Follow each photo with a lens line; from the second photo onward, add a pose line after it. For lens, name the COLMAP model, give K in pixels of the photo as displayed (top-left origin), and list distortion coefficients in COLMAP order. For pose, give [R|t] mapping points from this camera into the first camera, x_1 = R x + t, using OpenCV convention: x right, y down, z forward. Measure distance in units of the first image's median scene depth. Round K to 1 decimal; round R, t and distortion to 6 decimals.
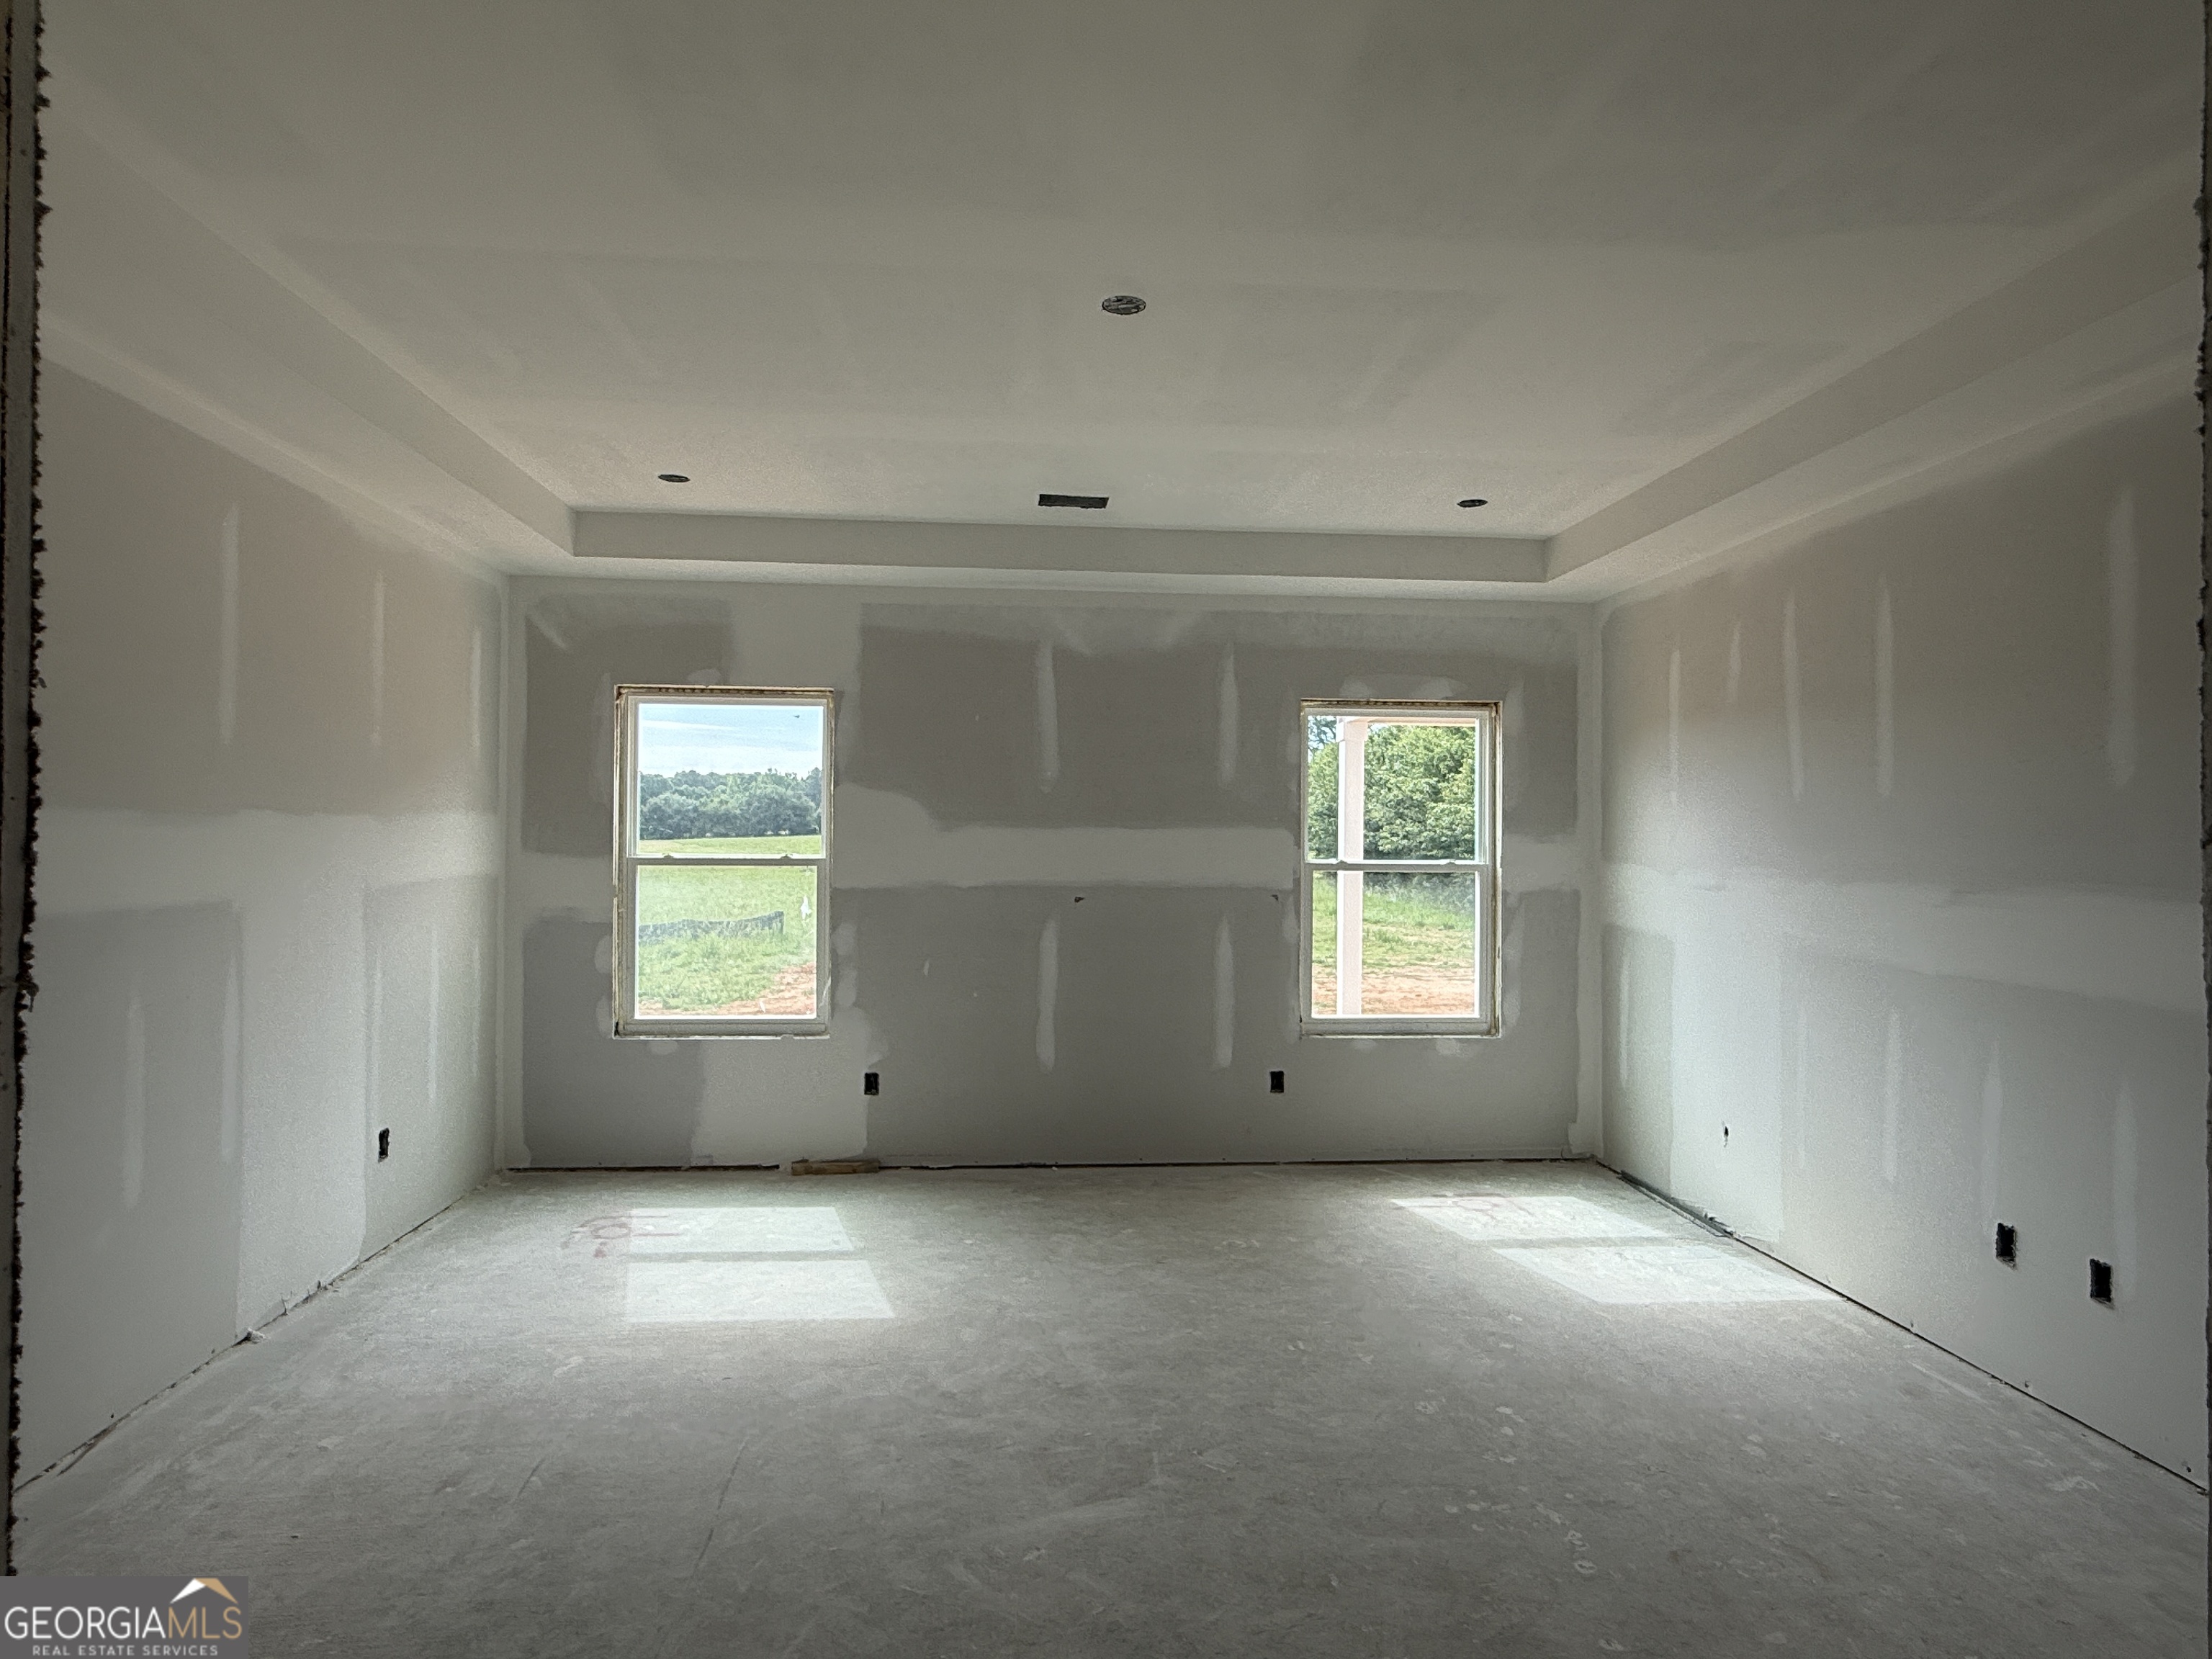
lens RADIAL K [[1255.4, 0, 1075.7], [0, 1255.4, 829.2], [0, 0, 1]] dist [0.001018, 0.000164]
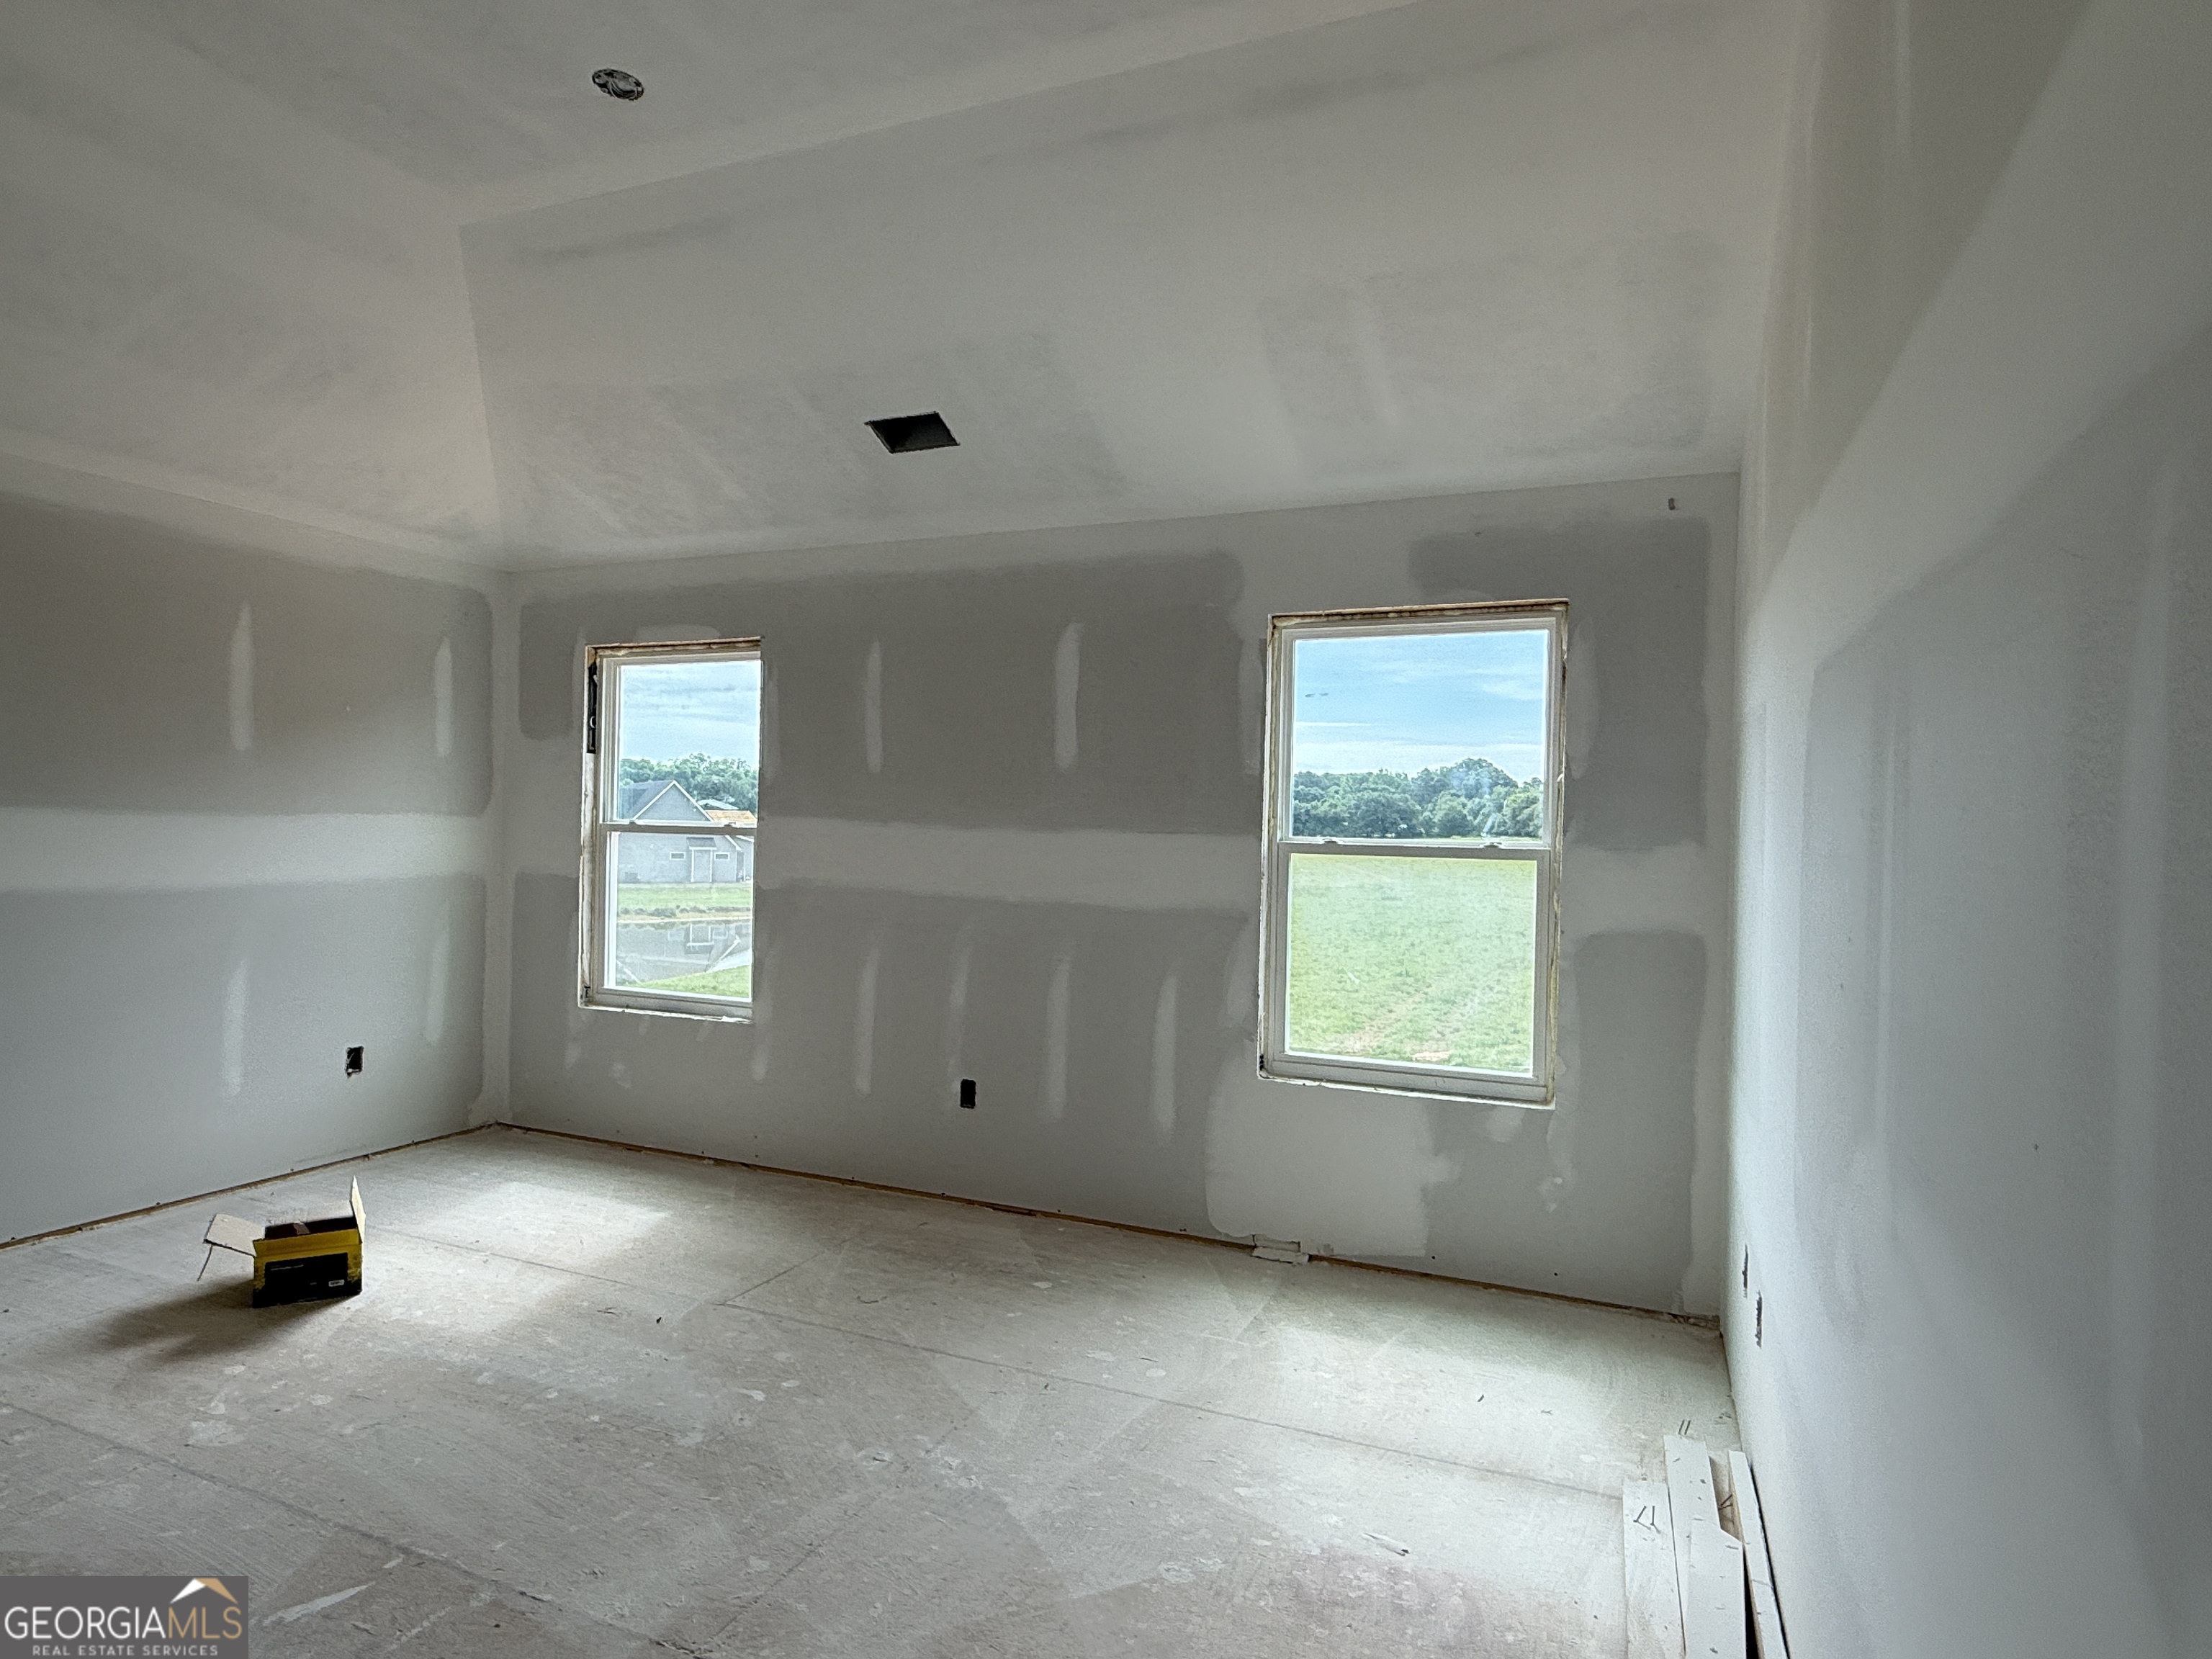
lens RADIAL K [[1255.4, 0, 1109.1], [0, 1255.4, 816.9], [0, 0, 1]] dist [0.001018, 0.000164]
pose [[0.884041, 0.028131, -0.466562, 0.488392], [-0.034231, 0.999403, -0.004601, 0.009046], [0.466155, 0.020039, 0.884476, 0.348024]]
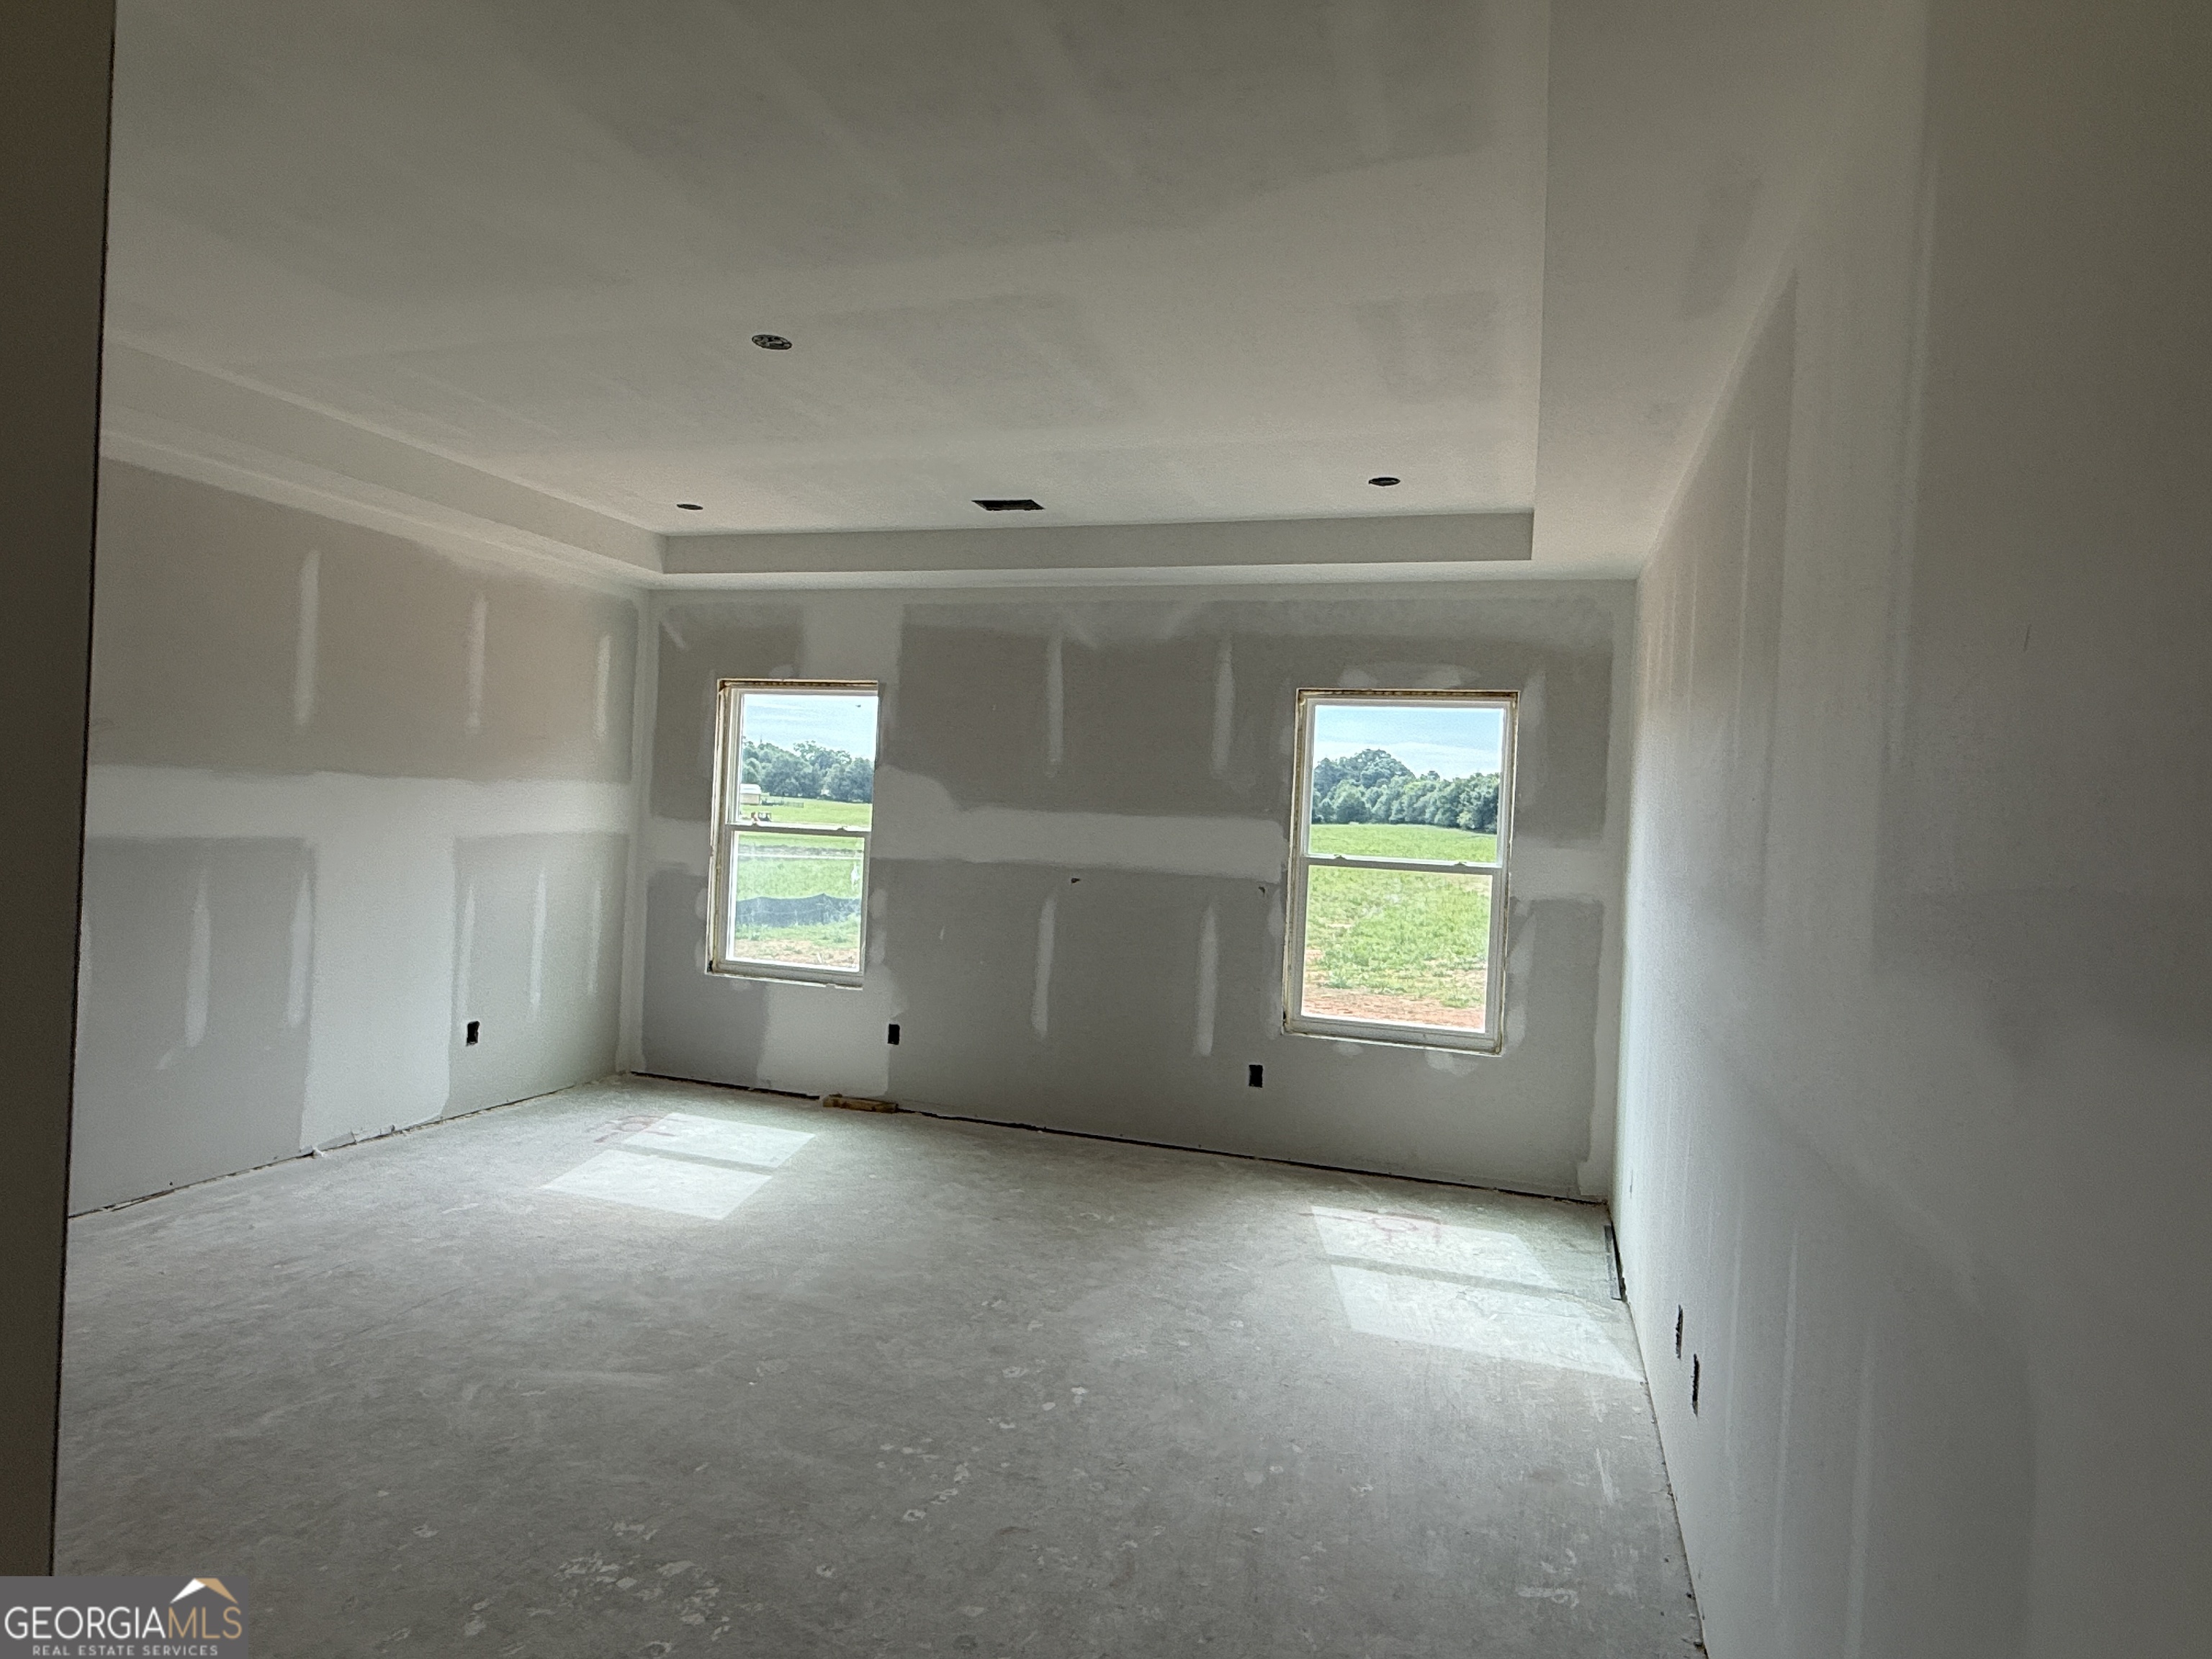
lens RADIAL K [[1255.4, 0, 1114.0], [0, 1255.4, 823.1], [0, 0, 1]] dist [0.001018, 0.000164]
pose [[0.920781, 0.038151, -0.388211, 0.482136], [-0.037253, 0.999257, 0.009842, -0.003862], [0.388298, 0.005399, 0.921518, 0.048146]]
